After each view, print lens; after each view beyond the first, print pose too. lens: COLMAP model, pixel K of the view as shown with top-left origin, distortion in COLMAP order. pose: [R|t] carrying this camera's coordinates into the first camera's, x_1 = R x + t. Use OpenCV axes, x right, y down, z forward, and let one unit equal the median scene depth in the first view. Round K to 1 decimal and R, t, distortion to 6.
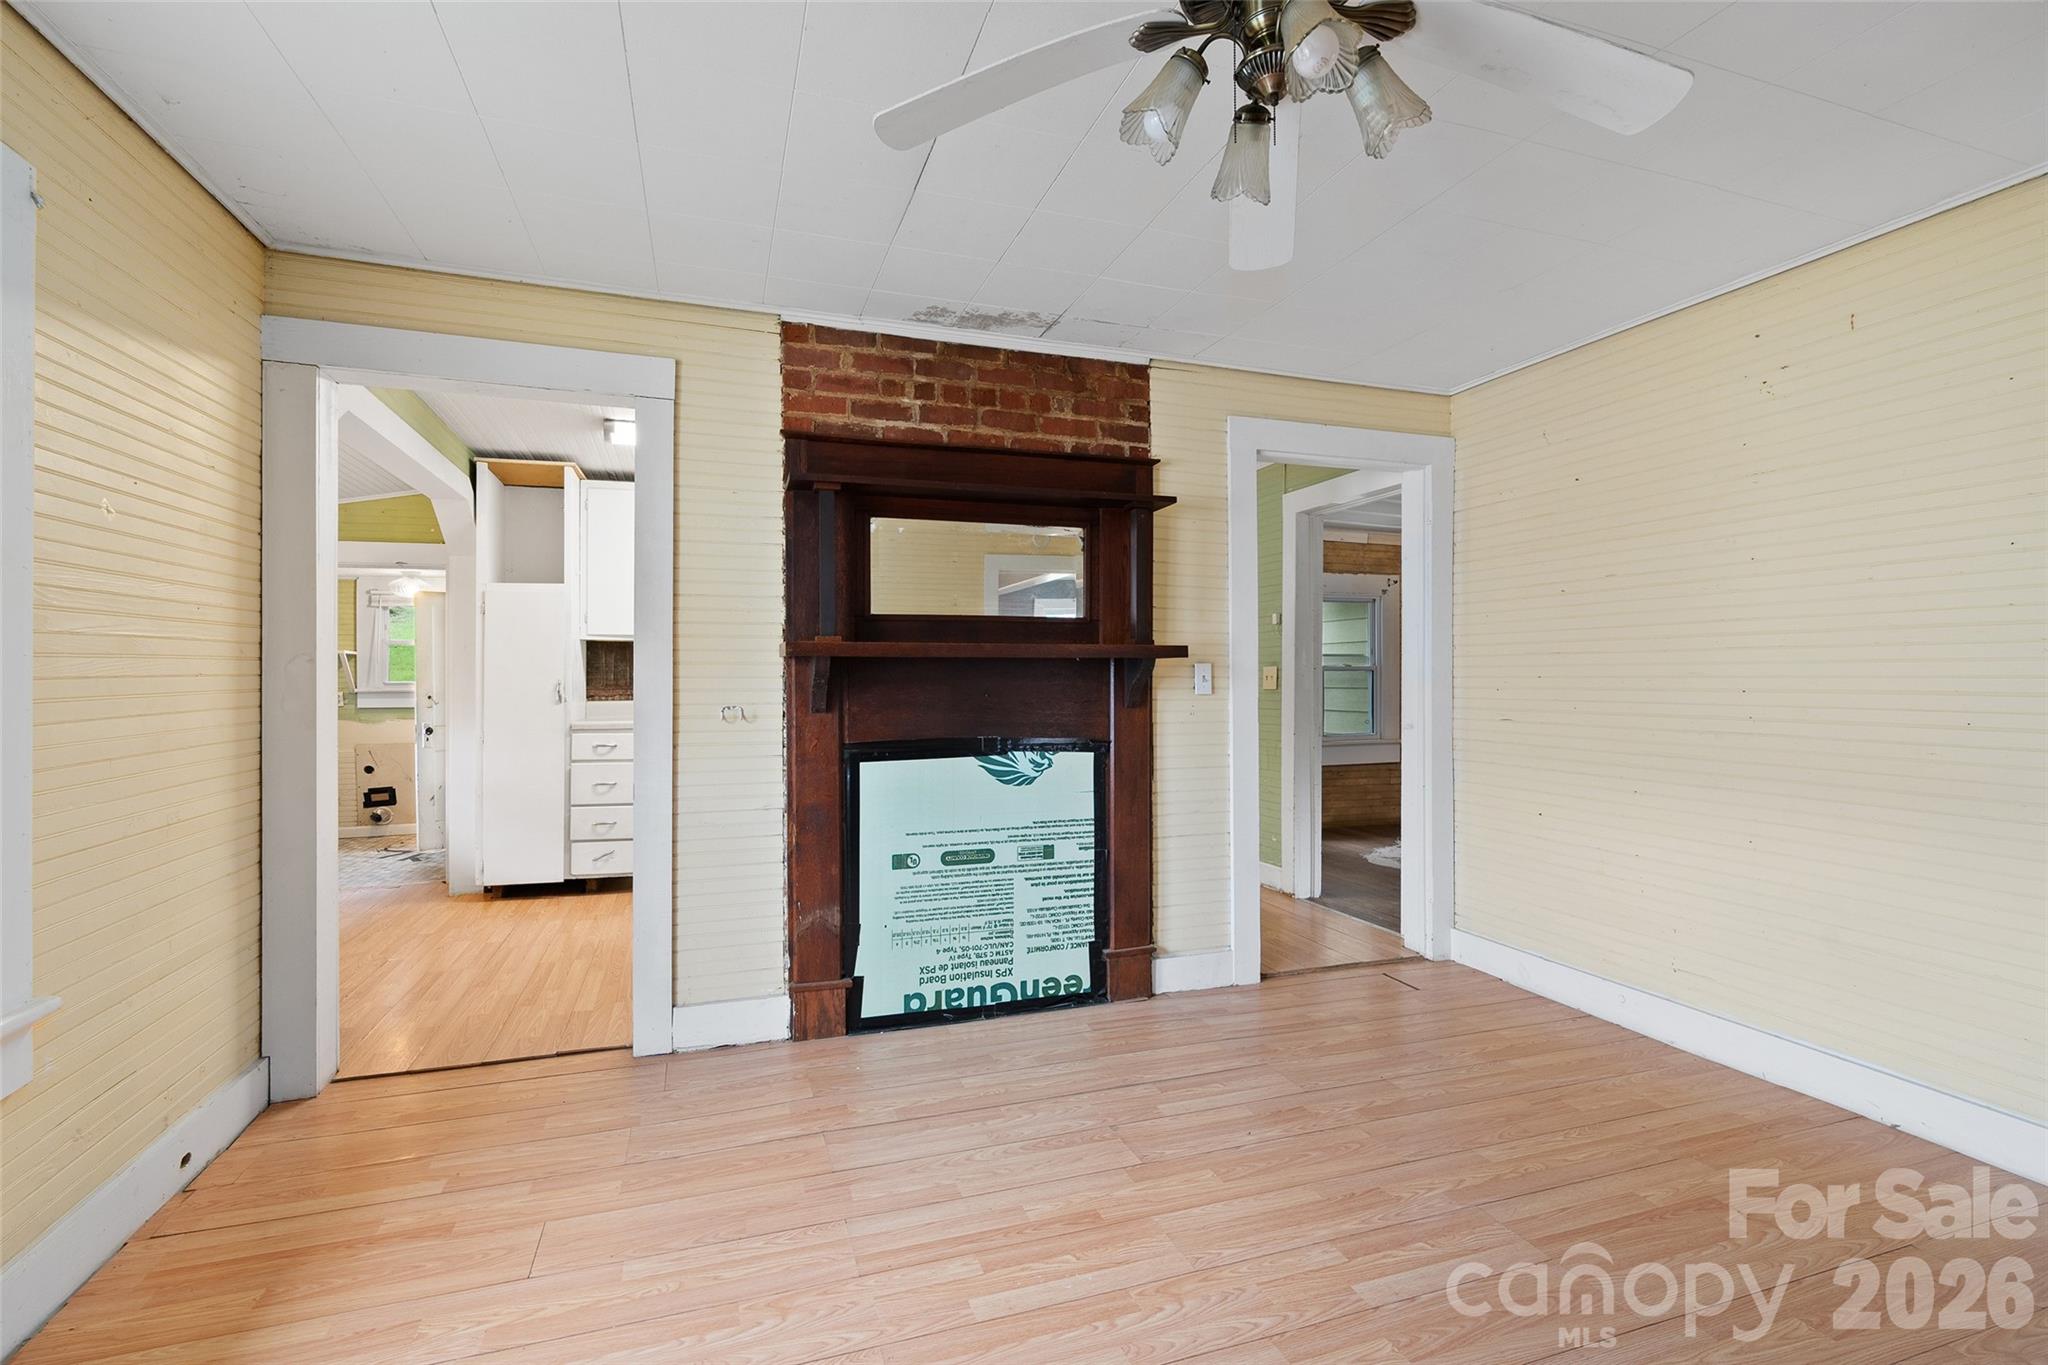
lens RADIAL K [[923.5, 0, 1026.7], [0, 923.5, 681.2], [0, 0, 1]] dist [-0.006595, 0.000076]
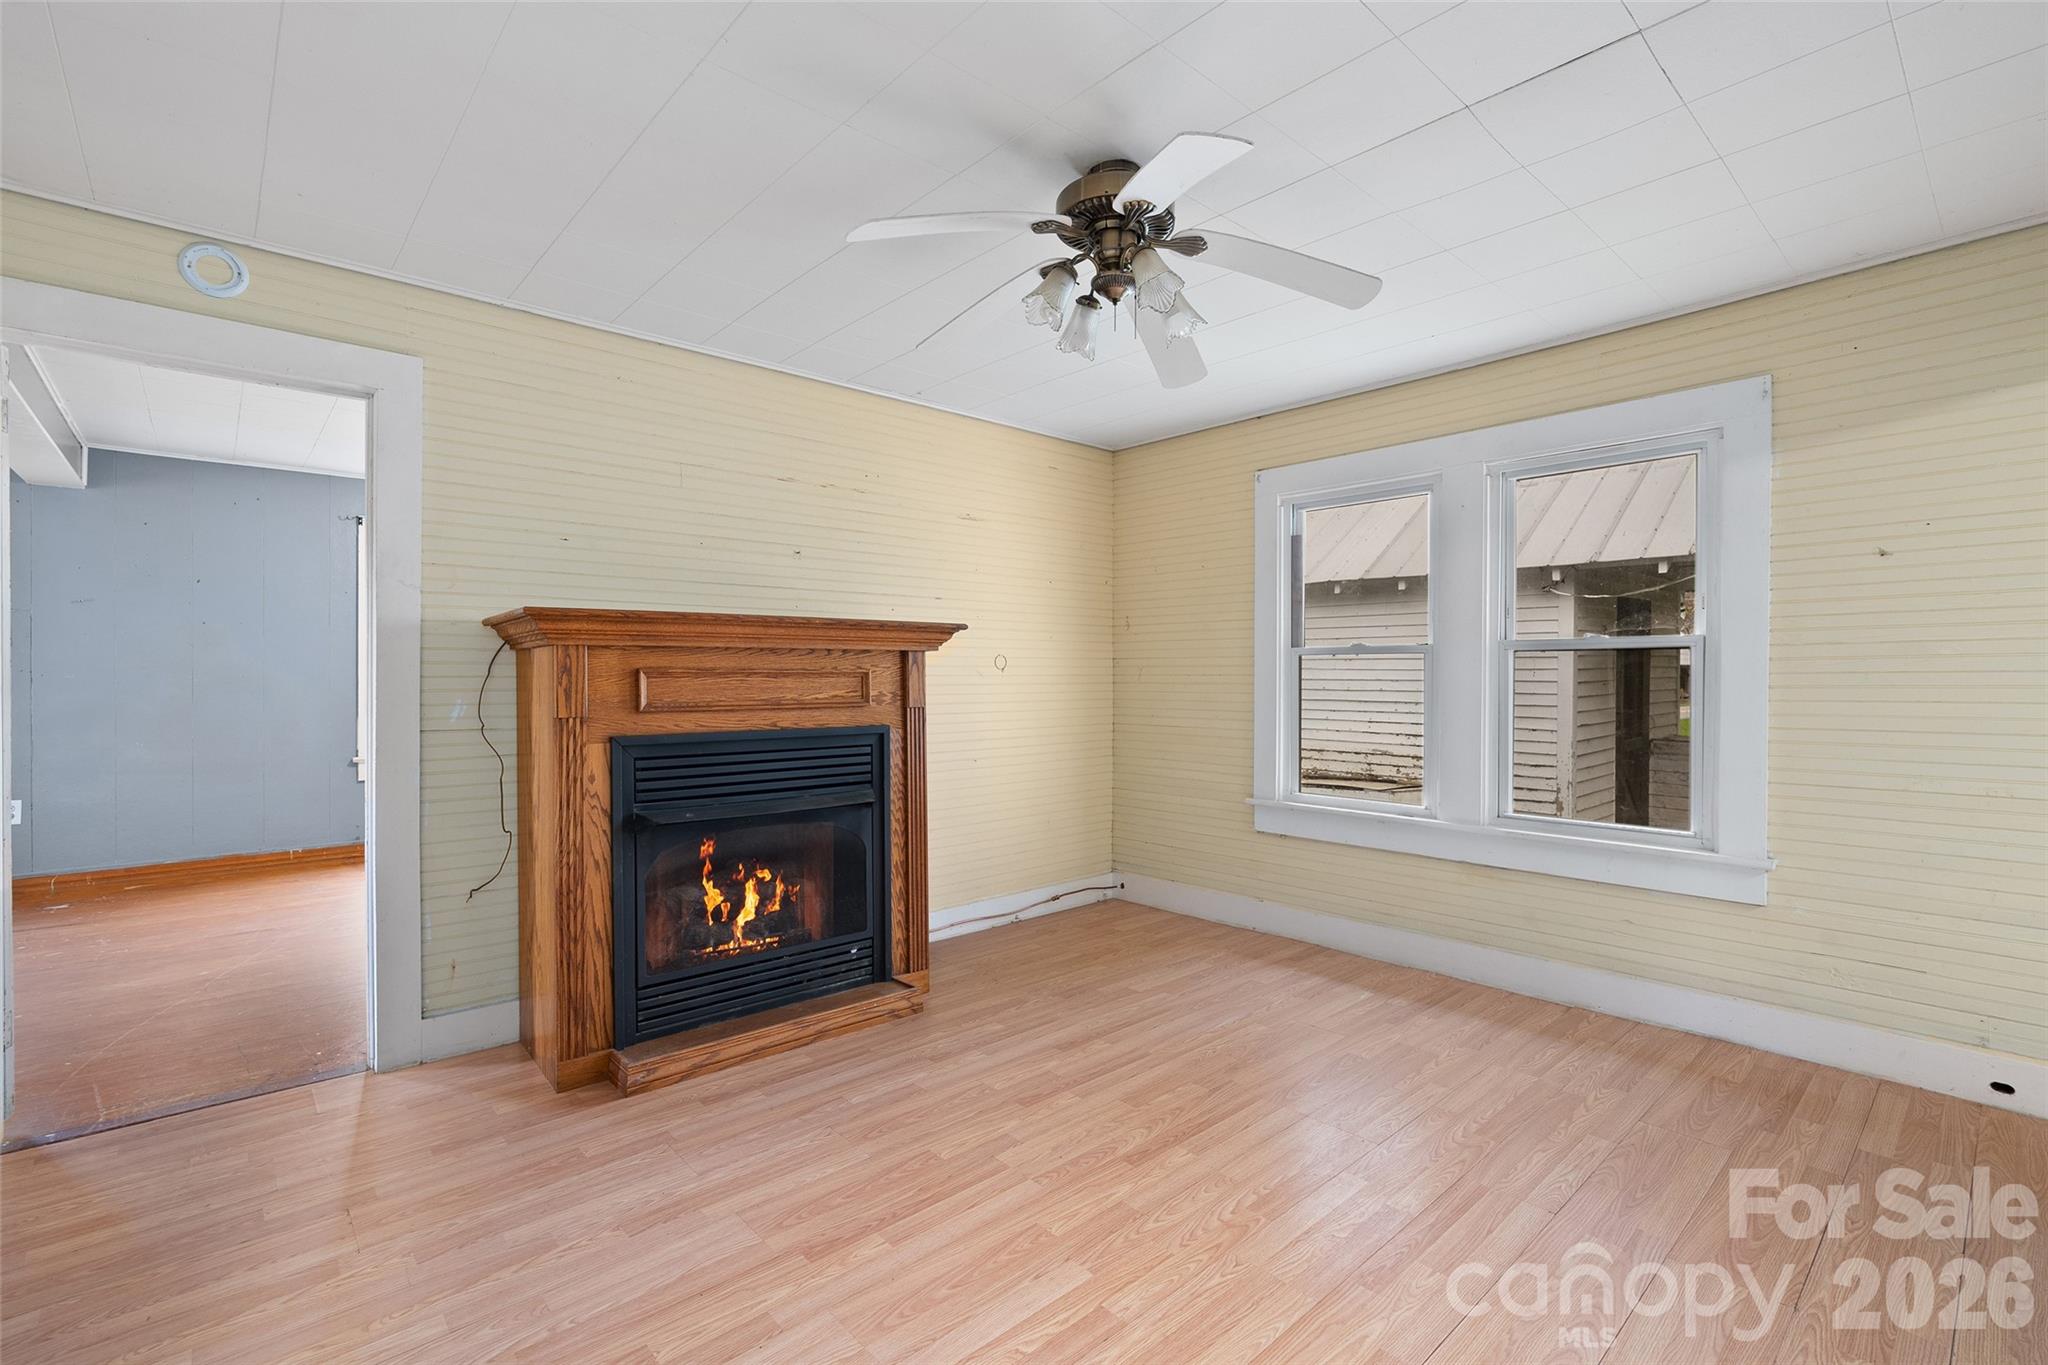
lens RADIAL K [[923.5, 0, 1026.0], [0, 923.5, 679.0], [0, 0, 1]] dist [-0.006595, 0.000076]
pose [[-0.920163, 0.004502, -0.391510, 0.838582], [0.000104, 0.999937, 0.011253, -0.012703], [0.391536, 0.010313, -0.920105, 1.953938]]
